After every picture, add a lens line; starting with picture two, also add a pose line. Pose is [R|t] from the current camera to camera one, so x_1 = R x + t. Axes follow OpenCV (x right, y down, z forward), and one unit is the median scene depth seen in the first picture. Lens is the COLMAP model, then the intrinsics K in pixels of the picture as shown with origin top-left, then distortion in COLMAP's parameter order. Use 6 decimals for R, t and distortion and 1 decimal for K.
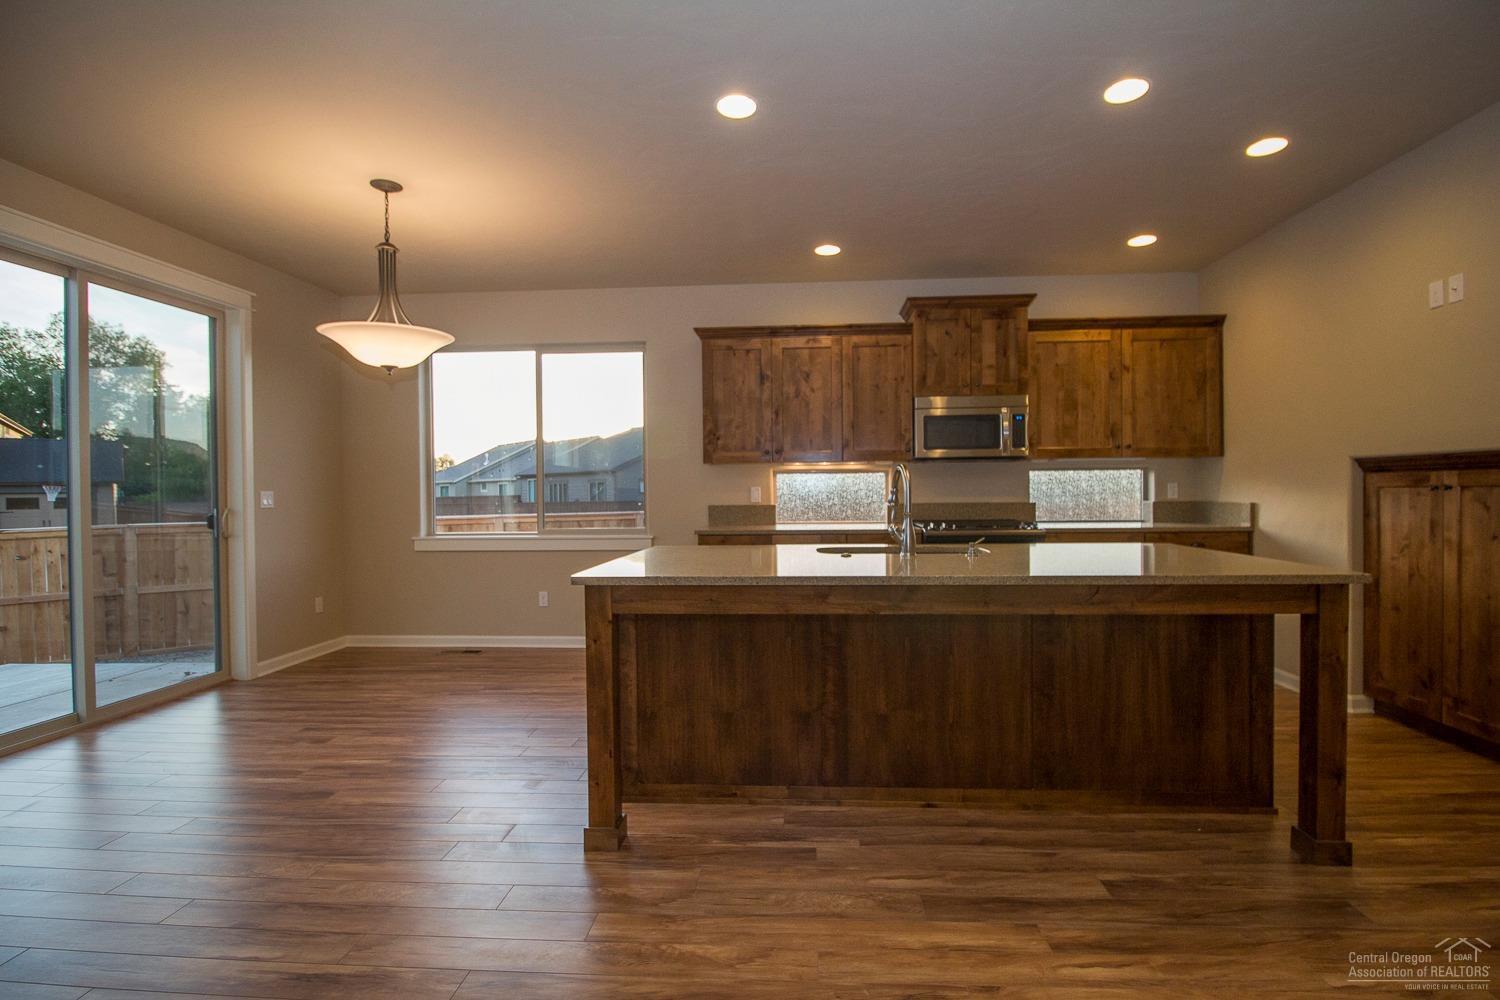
lens RADIAL K [[701.0, 0, 765.7], [0, 701.0, 500.1], [0, 0, 1]] dist [-0.008883, -0.004341]
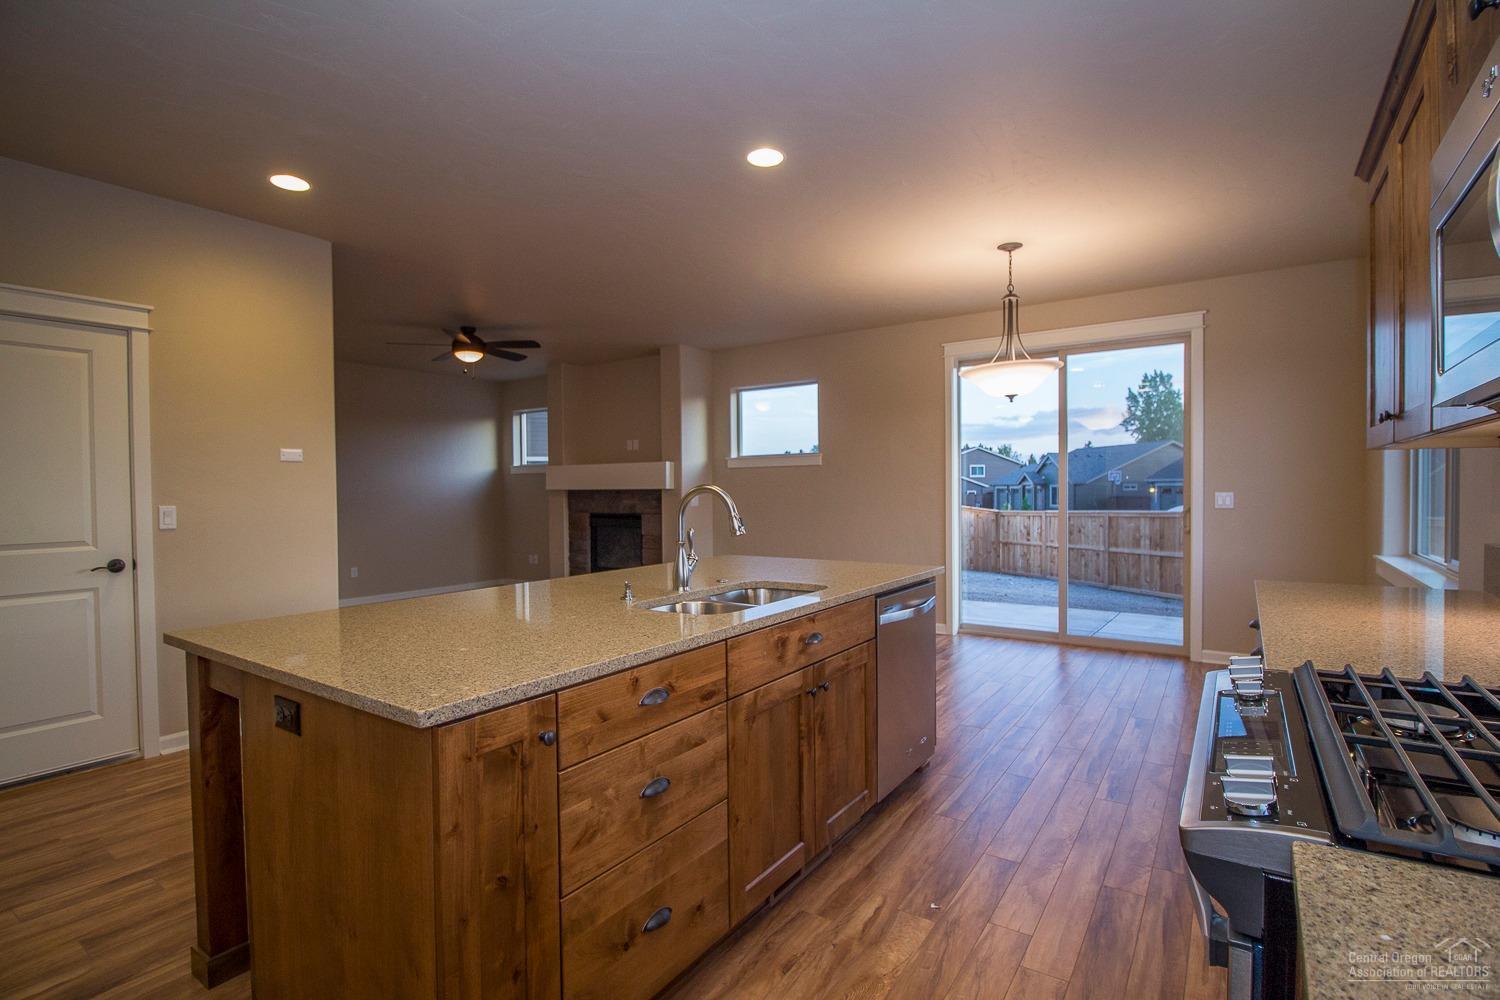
lens RADIAL K [[701.0, 0, 758.2], [0, 701.0, 503.2], [0, 0, 1]] dist [-0.008883, -0.004341]
pose [[-0.509304, 0.032913, -0.859957, 0.545526], [0.003224, 0.999334, 0.036338, -0.036627], [0.860581, 0.015735, -0.509071, 0.918628]]
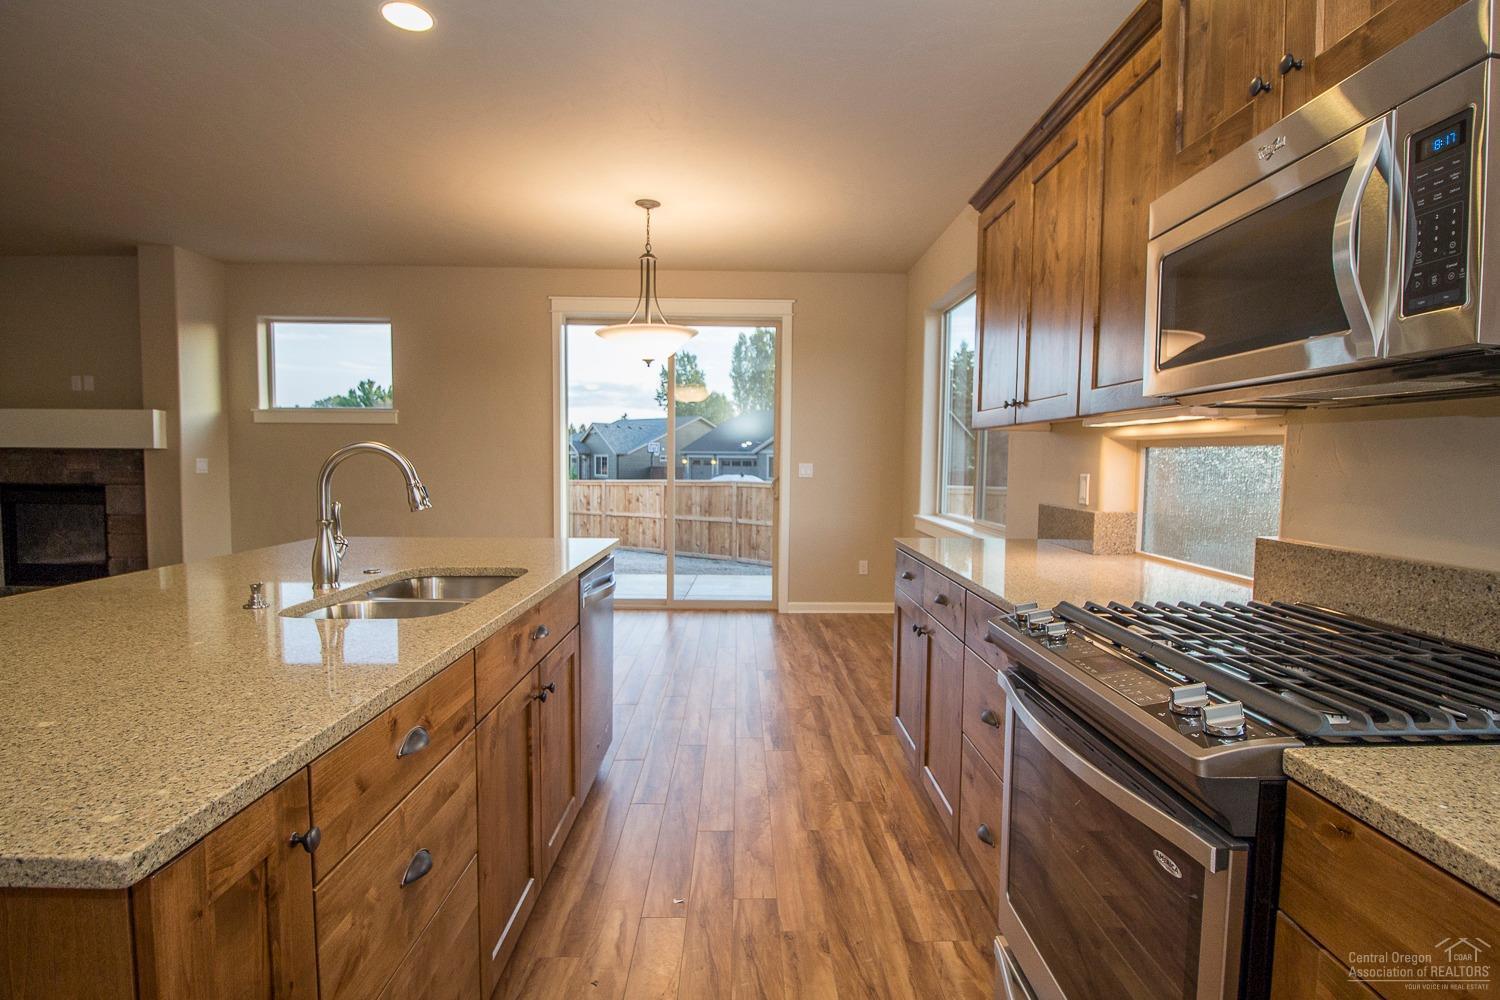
lens RADIAL K [[733.4, 0, 752.5], [0, 733.4, 502.7], [0, 0, 1]] dist [-0.001685, -0.011124]
pose [[0.078927, 0.072890, -0.994212, 0.533935], [-0.025094, 0.997153, 0.071113, -0.032240], [0.996565, 0.019336, 0.080531, 0.797186]]
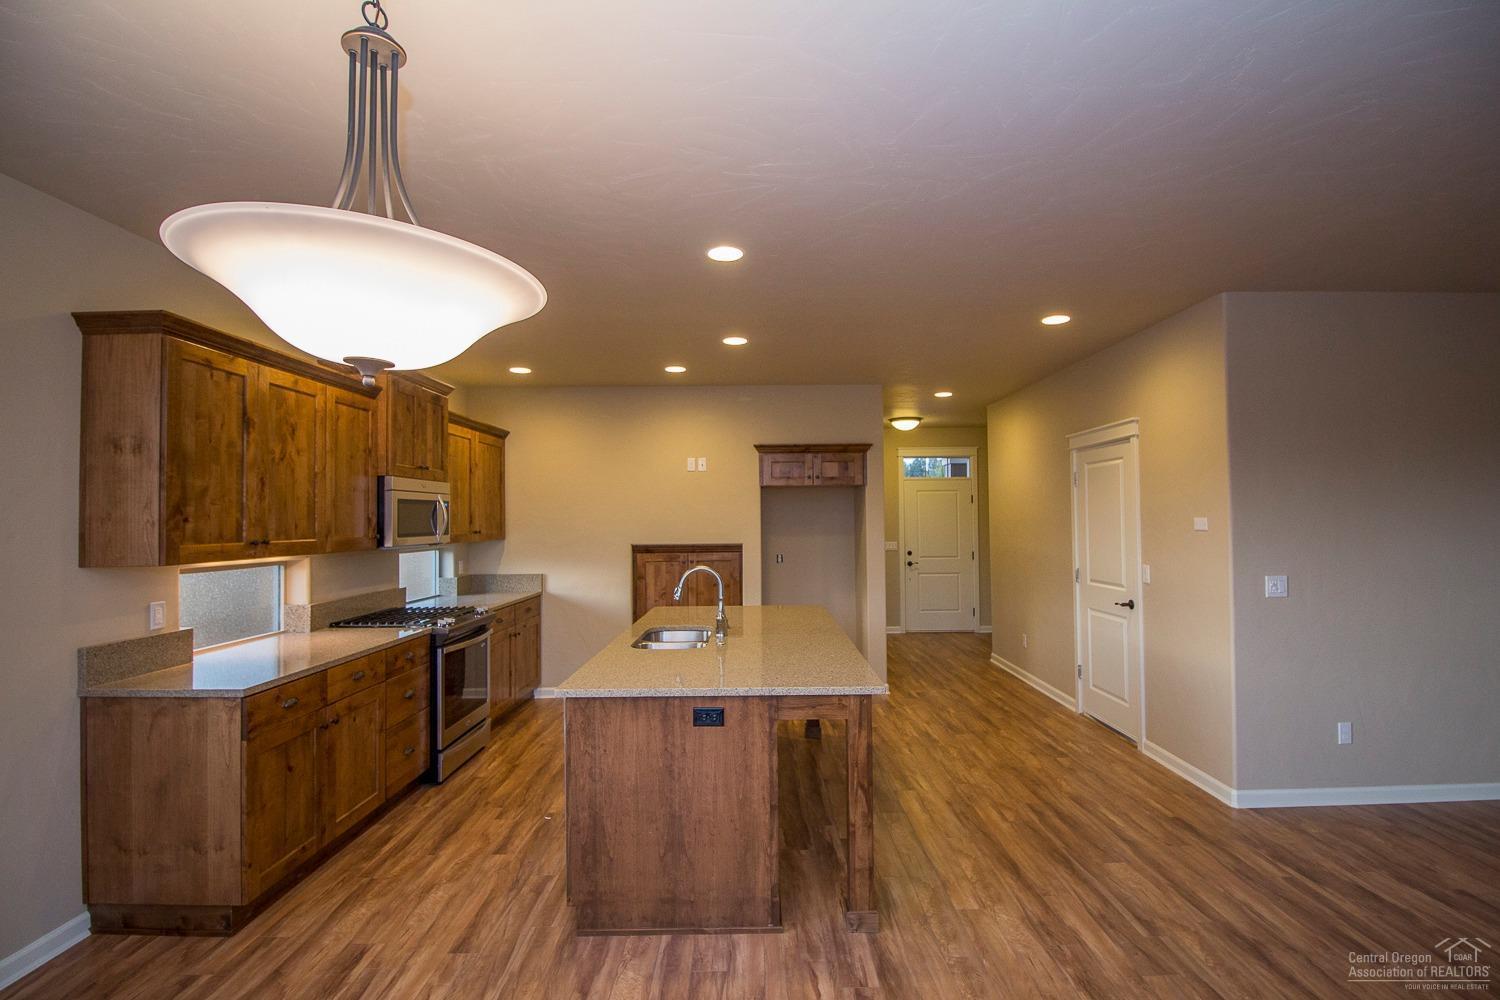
lens RADIAL K [[701.0, 0, 768.6], [0, 701.0, 501.2], [0, 0, 1]] dist [-0.008883, -0.004341]
pose [[-0.081248, 0.036254, 0.996034, -0.675951], [0.023187, 0.999137, -0.034476, -0.075932], [-0.996424, 0.020294, -0.082018, 0.609897]]
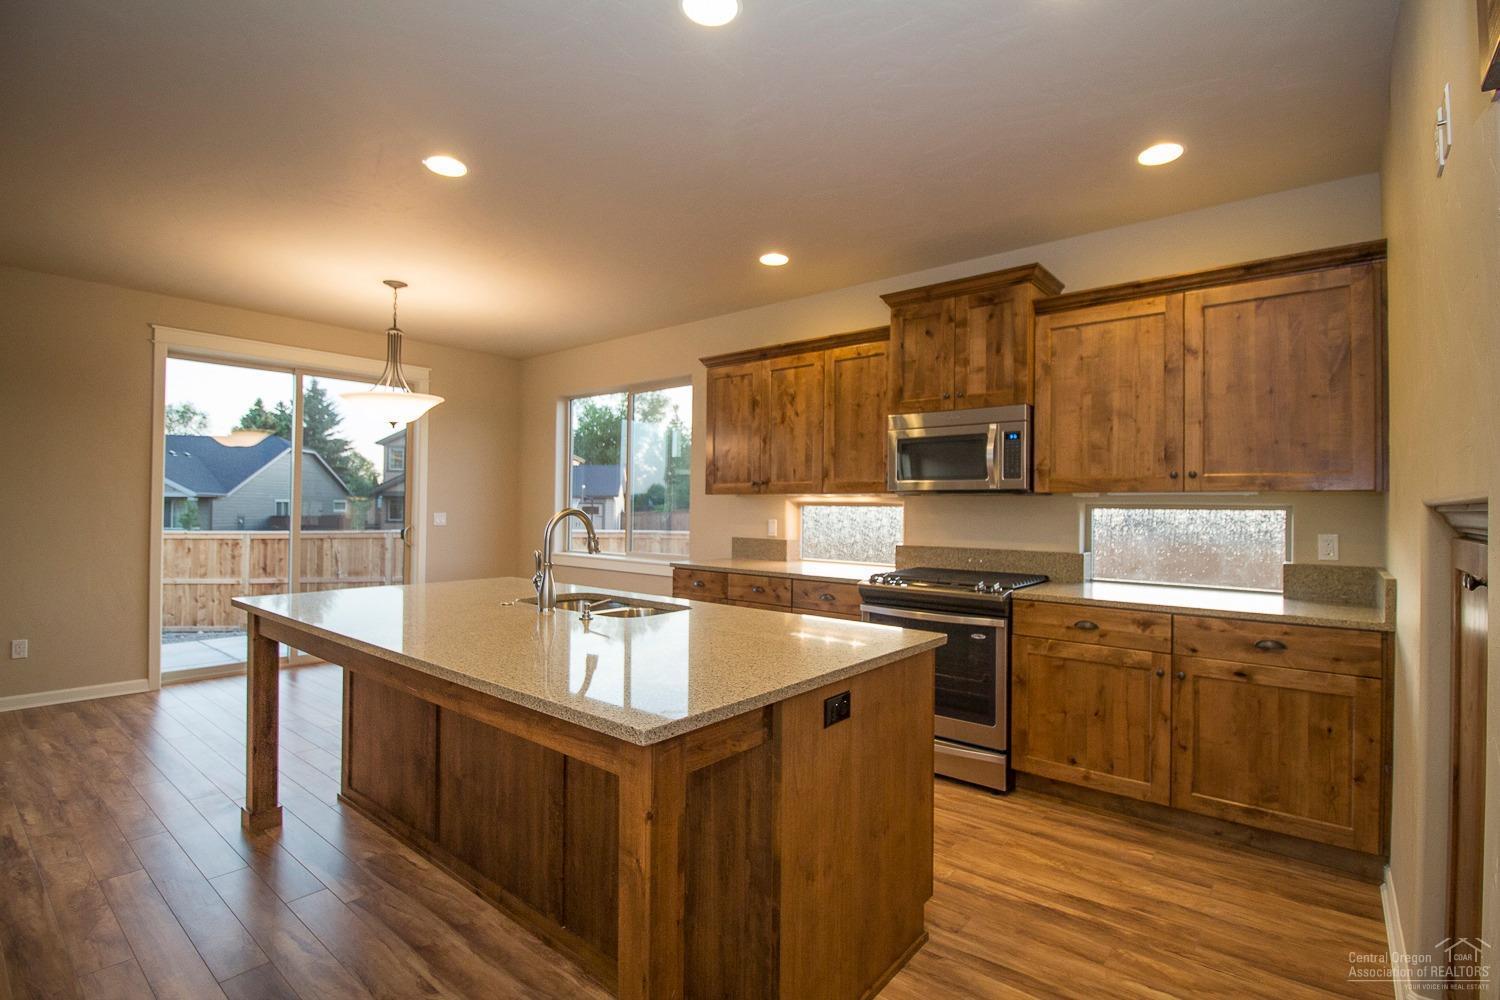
lens RADIAL K [[701.0, 0, 753.5], [0, 701.0, 495.2], [0, 0, 1]] dist [-0.008883, -0.004341]
pose [[0.809860, 0.009115, -0.586552, 0.562914], [-0.026891, 0.999405, -0.021599, -0.033641], [0.586006, 0.033265, 0.809624, 0.253597]]
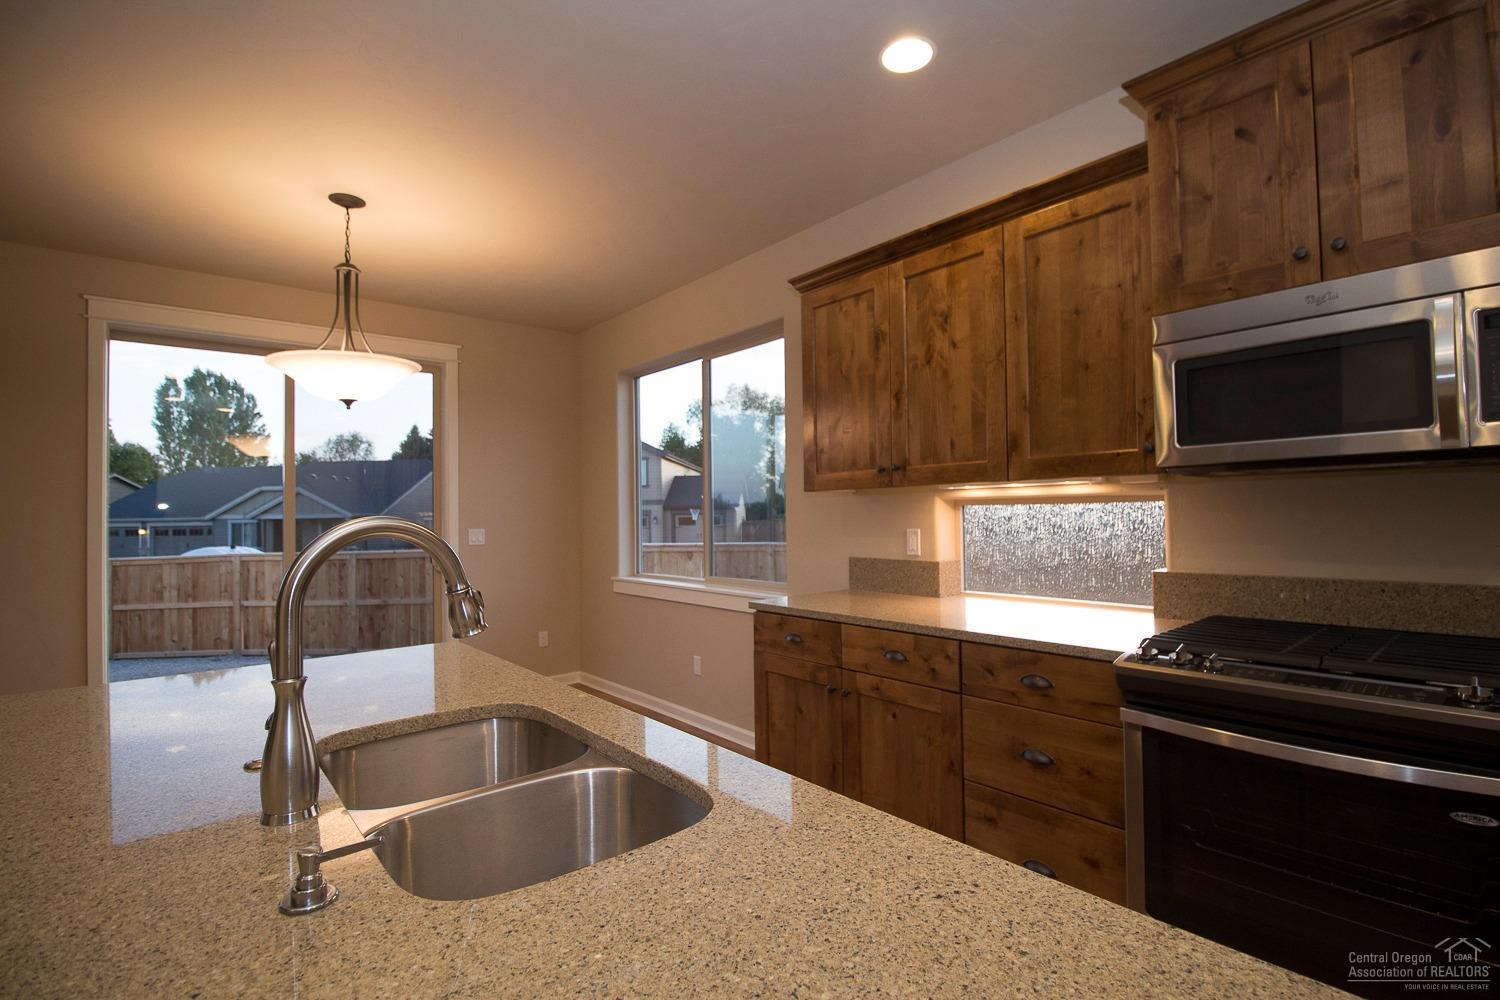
lens RADIAL K [[701.0, 0, 756.8], [0, 701.0, 502.4], [0, 0, 1]] dist [-0.008883, -0.004341]
pose [[0.696549, -0.013716, -0.717378, 0.342000], [-0.001597, 0.999785, -0.020666, -0.031595], [0.717508, 0.015540, 0.696377, 0.555910]]
